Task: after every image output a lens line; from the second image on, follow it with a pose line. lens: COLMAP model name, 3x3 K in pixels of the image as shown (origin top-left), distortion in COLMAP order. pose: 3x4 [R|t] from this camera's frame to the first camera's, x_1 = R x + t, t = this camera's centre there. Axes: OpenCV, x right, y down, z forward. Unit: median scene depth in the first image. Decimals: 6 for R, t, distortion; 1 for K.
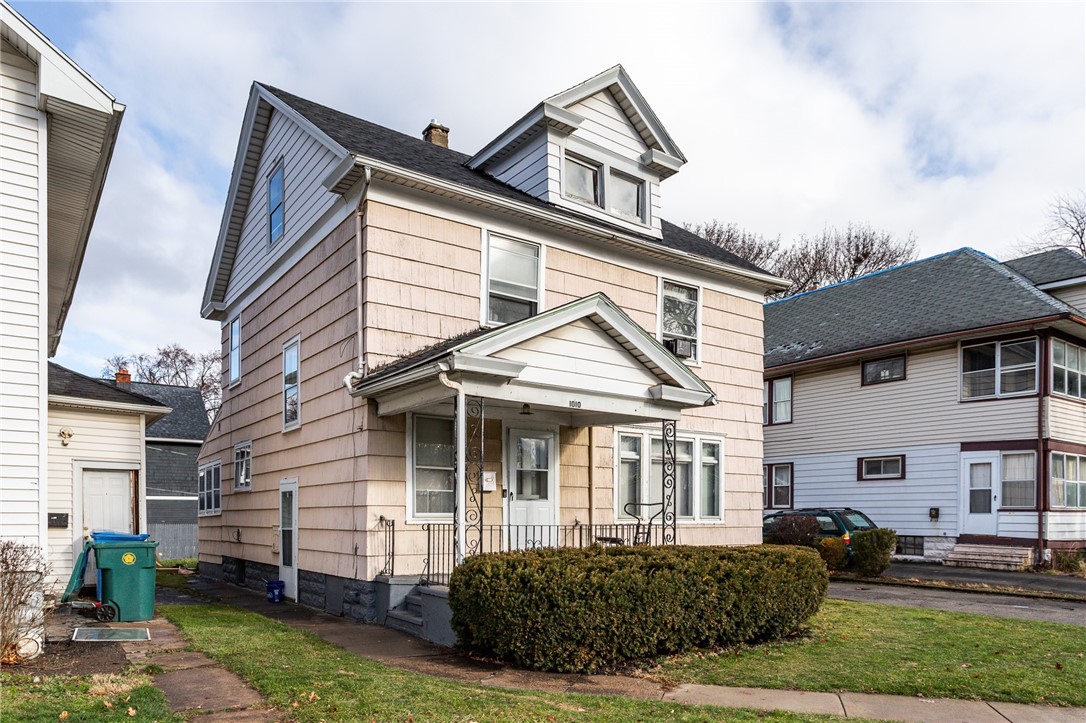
lens RADIAL K [[723.3, 0, 543.0], [0, 723.3, 361.5], [0, 0, 1]] dist [0.001968, 0.000312]
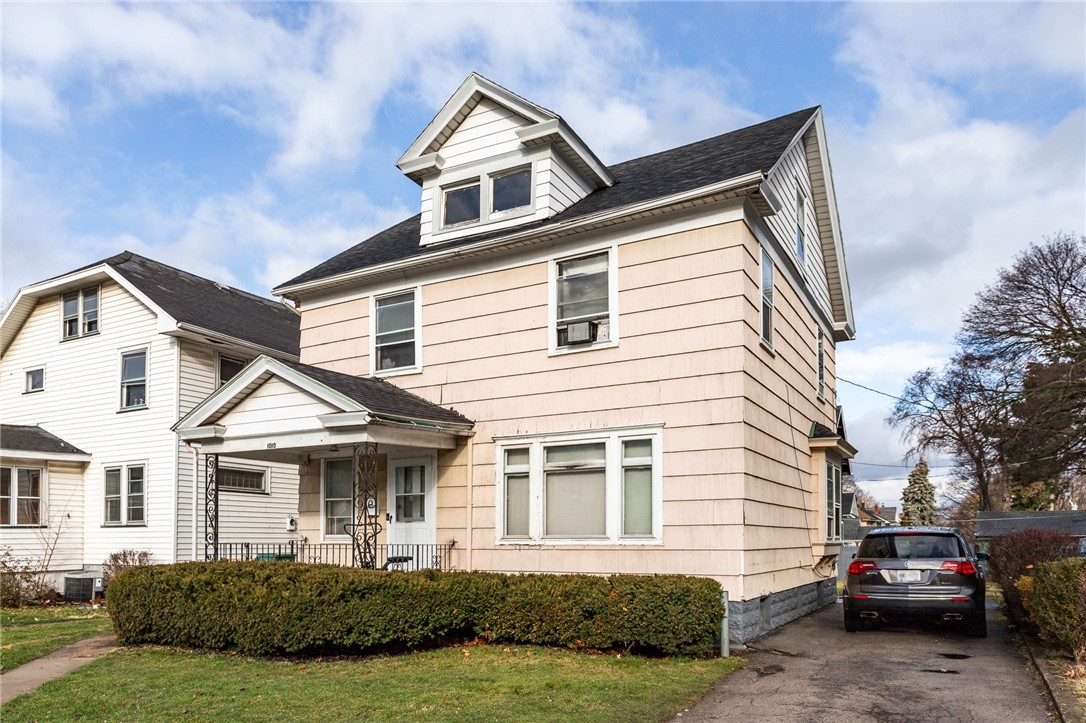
lens RADIAL K [[740.4, 0, 543.0], [0, 740.4, 361.5], [0, 0, 1]] dist [-0.003540, 0.000034]
pose [[0.421846, -0.218371, -0.879977, 1.083205], [0.192644, 0.969989, -0.148357, 0.156058], [0.885965, -0.106938, 0.451254, 0.679127]]
